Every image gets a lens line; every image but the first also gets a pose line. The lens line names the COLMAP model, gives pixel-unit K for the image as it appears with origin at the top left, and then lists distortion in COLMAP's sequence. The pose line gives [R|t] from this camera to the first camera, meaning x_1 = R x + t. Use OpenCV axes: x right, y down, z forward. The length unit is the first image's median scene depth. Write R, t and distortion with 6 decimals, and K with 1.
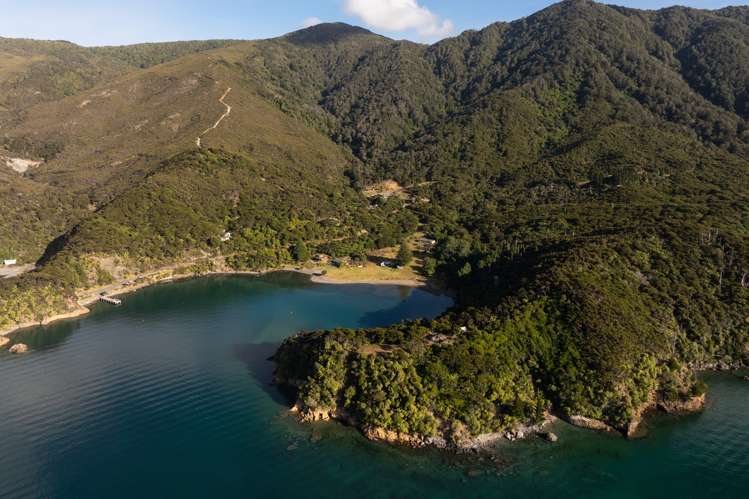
lens RADIAL K [[521.7, 0, 374.5], [0, 521.7, 249.5], [0, 0, 1]] dist [-0.043507, -0.000827]
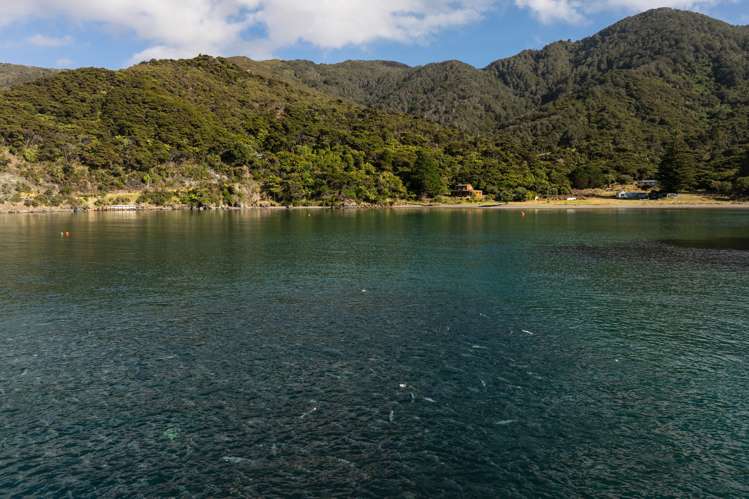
lens RADIAL K [[521.7, 0, 374.5], [0, 521.7, 249.5], [0, 0, 1]] dist [-0.043507, -0.000827]
pose [[0.999866, 0.004588, -0.015715, -0.183925], [-0.007025, 0.987295, -0.158740, 0.143826], [0.014787, 0.158829, 0.987195, 0.573876]]
